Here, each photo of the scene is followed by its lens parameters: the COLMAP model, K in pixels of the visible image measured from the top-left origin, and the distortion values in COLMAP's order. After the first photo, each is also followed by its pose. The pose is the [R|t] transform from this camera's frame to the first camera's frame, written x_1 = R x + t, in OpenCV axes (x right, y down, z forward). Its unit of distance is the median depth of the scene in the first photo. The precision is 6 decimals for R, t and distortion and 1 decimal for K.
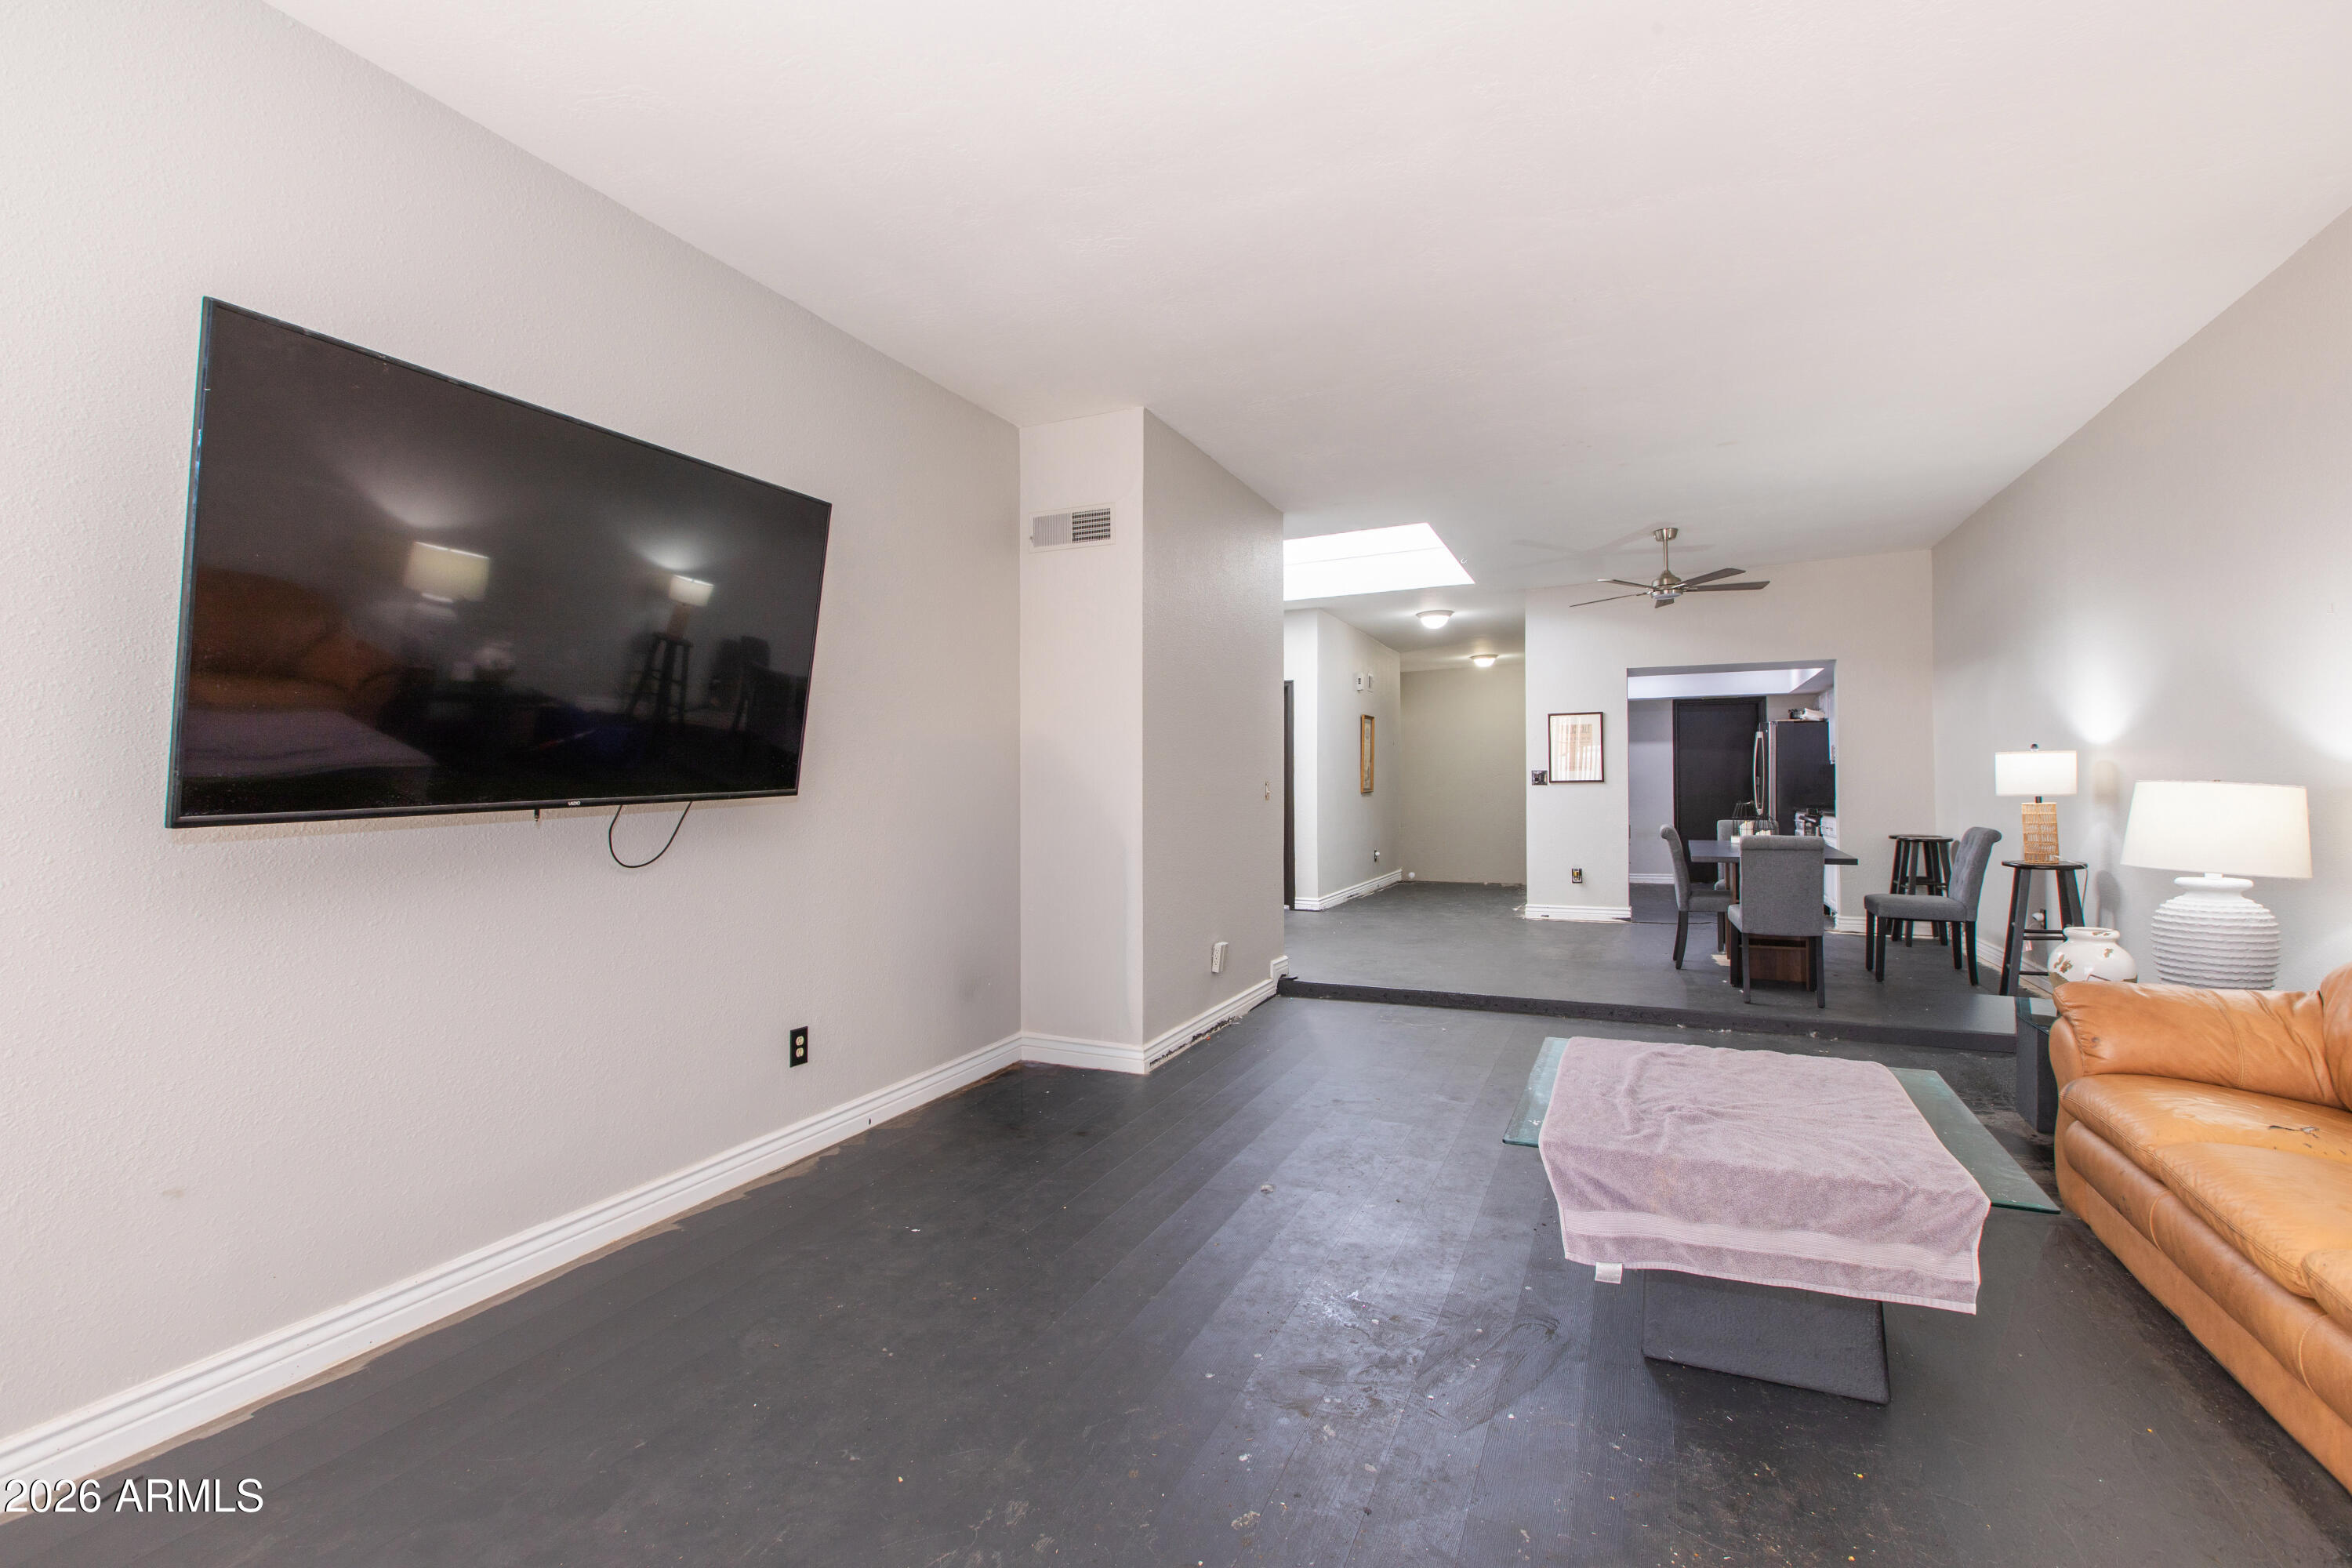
lens RADIAL K [[1066.1, 0, 1184.4], [0, 1066.1, 773.9], [0, 0, 1]] dist [0.000019, -0.000104]
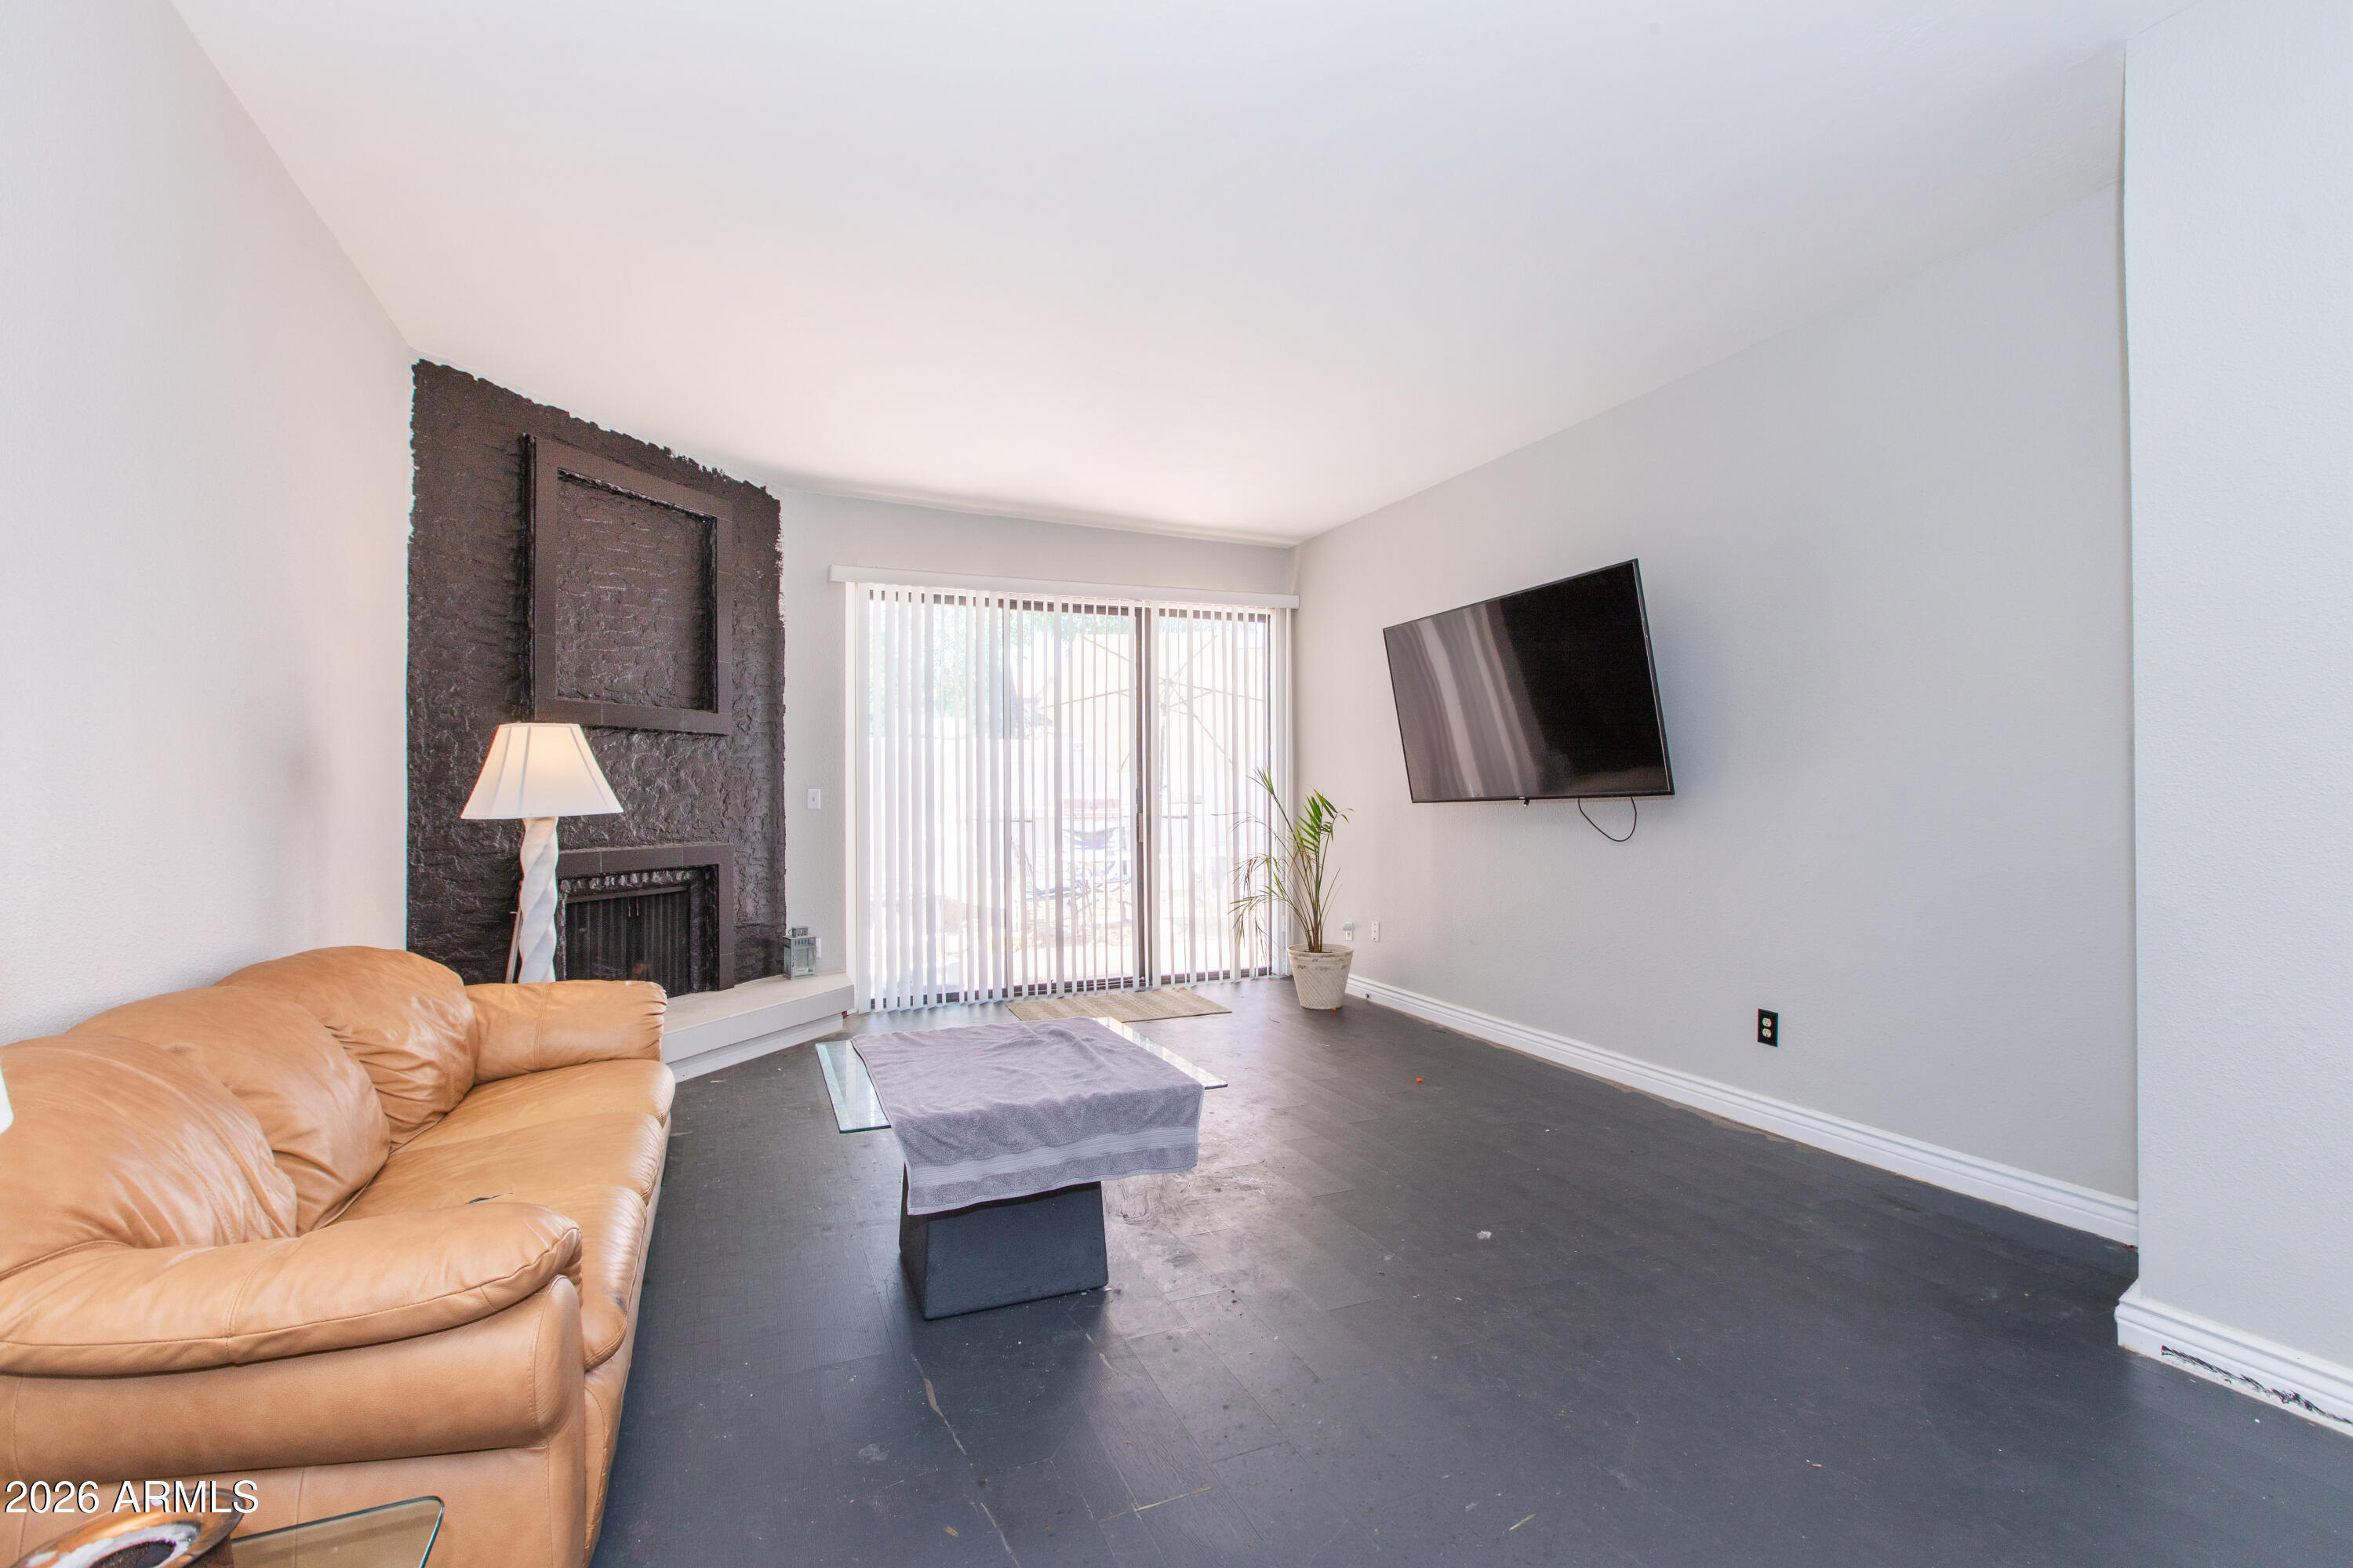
lens RADIAL K [[1066.5, 0, 1184.9], [0, 1066.5, 773.9], [0, 0, 1]] dist [0.000019, -0.000104]
pose [[-0.686045, -0.003828, -0.727549, 0.889129], [0.017247, 0.999620, -0.021524, 0.011660], [0.727355, -0.027315, -0.685718, 1.404589]]
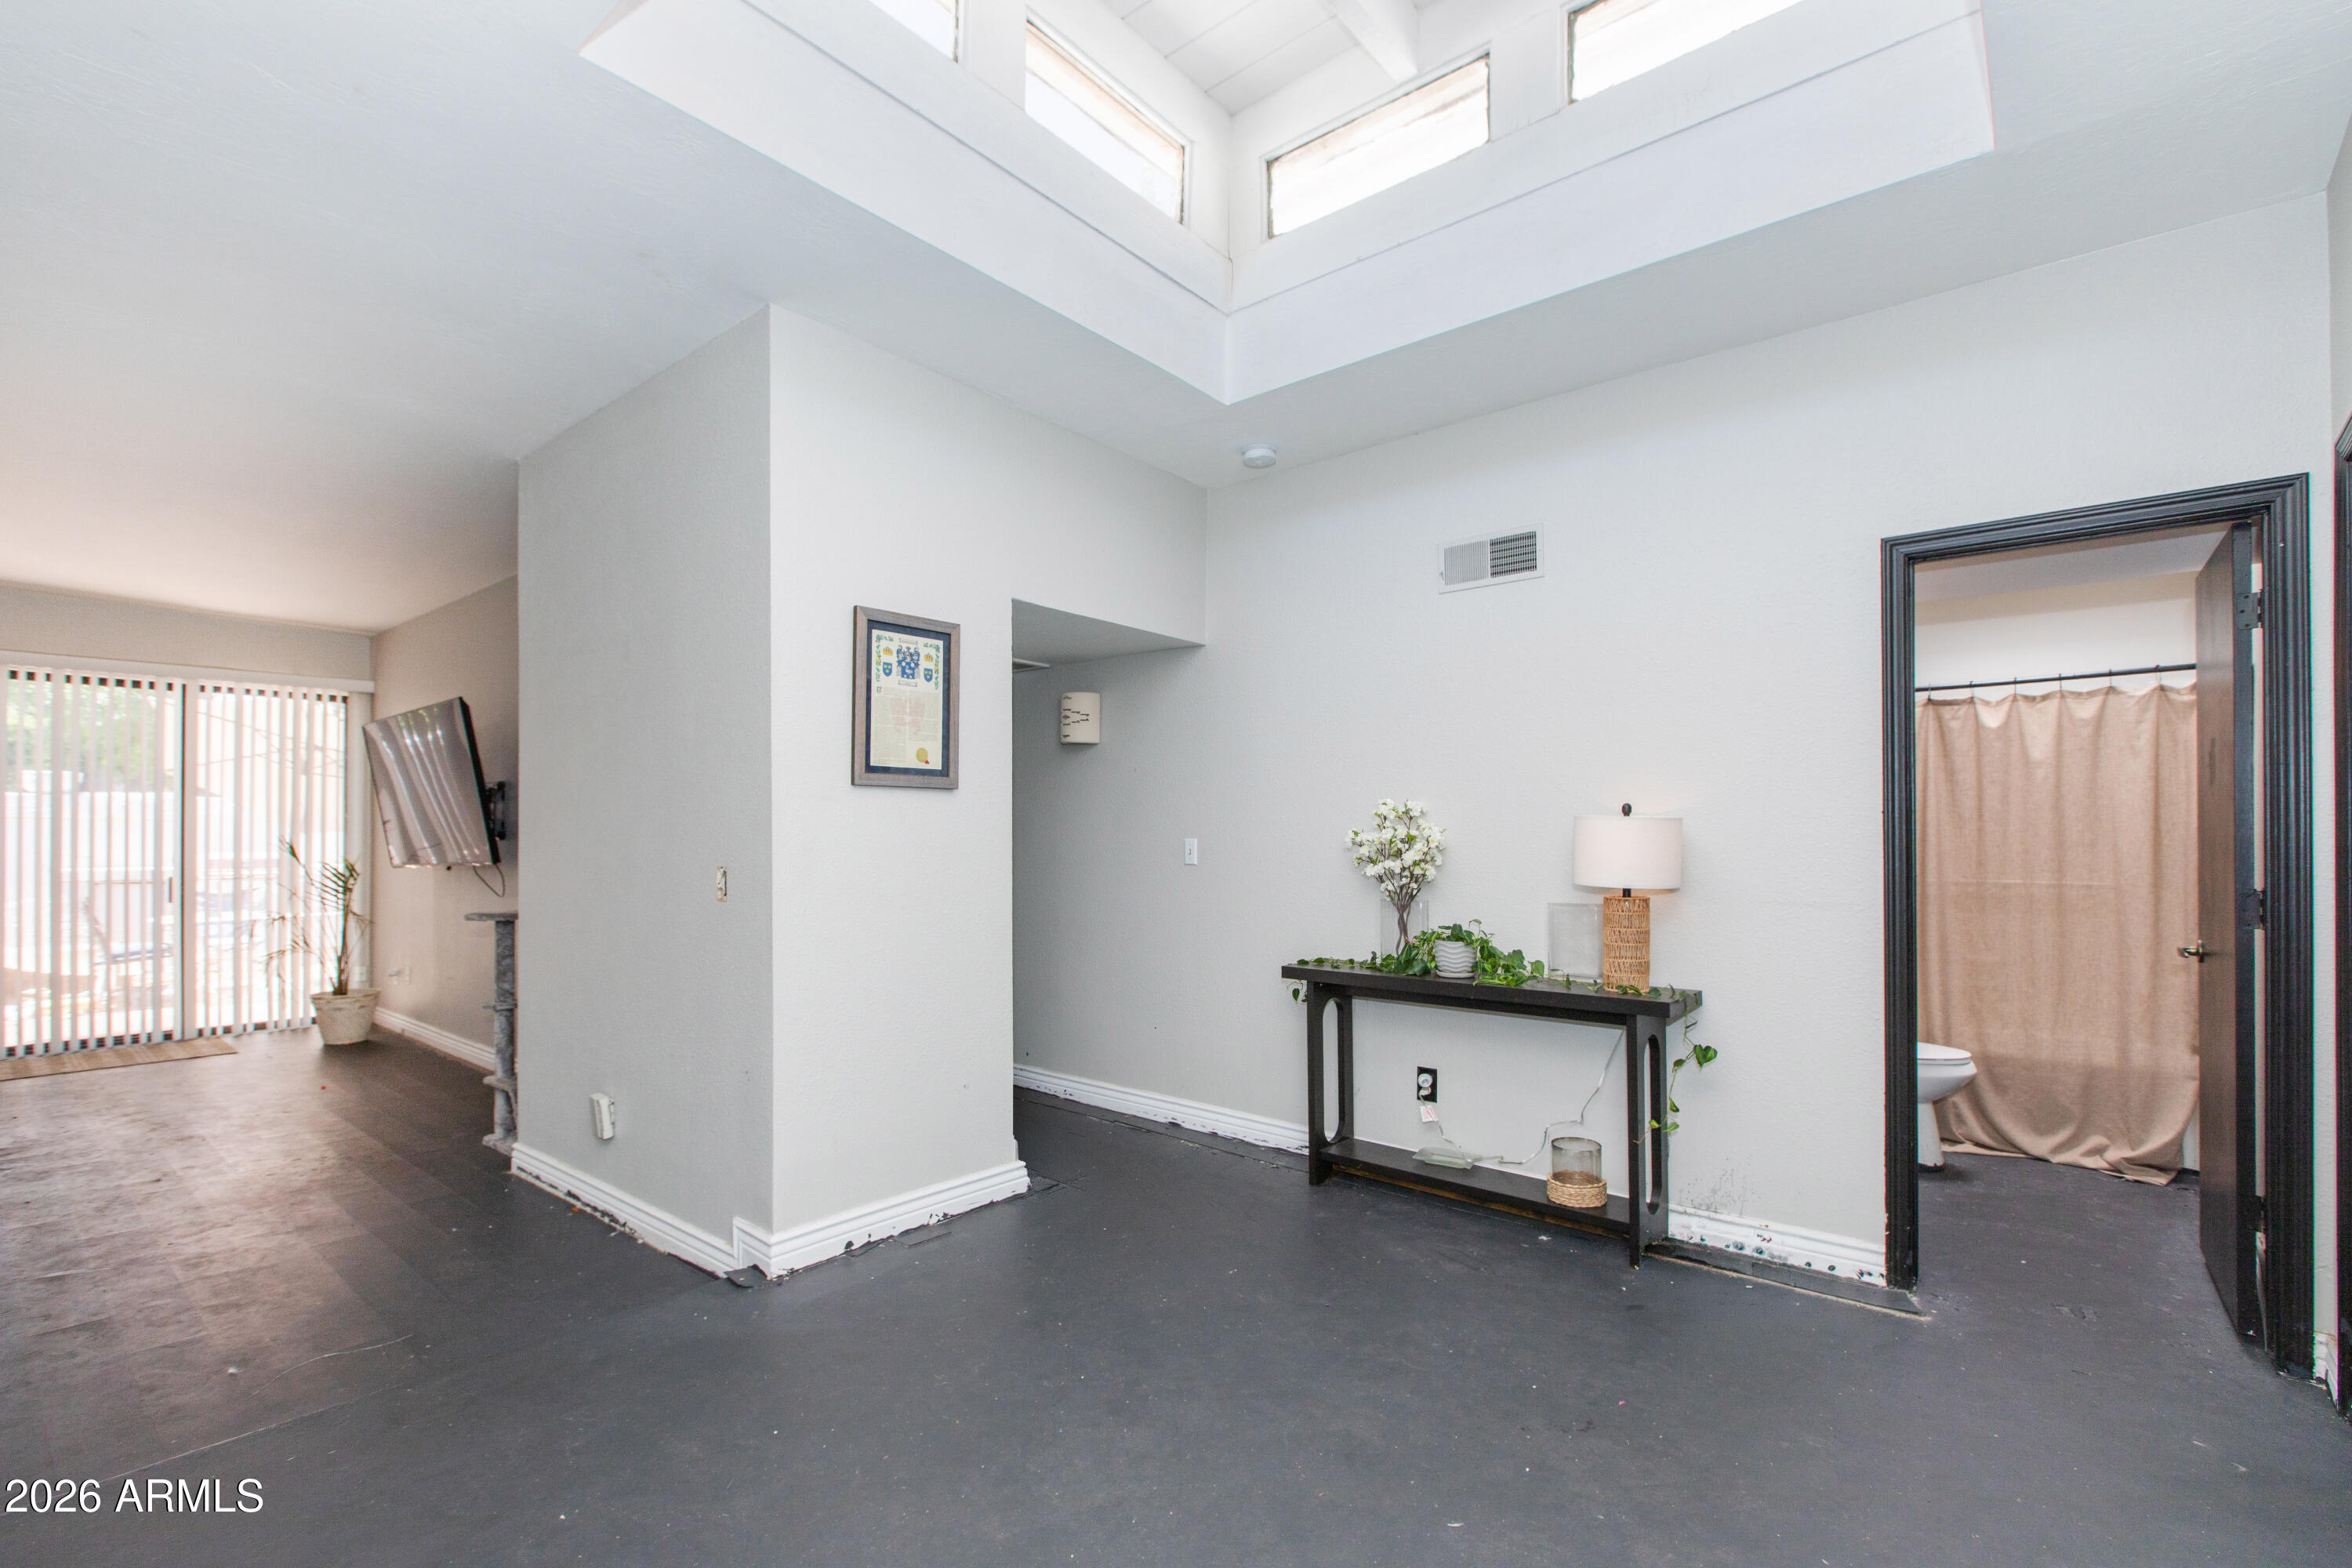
lens RADIAL K [[1071.0, 0, 1173.2], [0, 1071.0, 826.8], [0, 0, 1]] dist [0.000013, 0.000316]
pose [[-0.284373, -0.005290, -0.958699, 0.965986], [0.012813, 0.999874, -0.009318, -0.010730], [0.958628, -0.014934, -0.284269, 2.408848]]
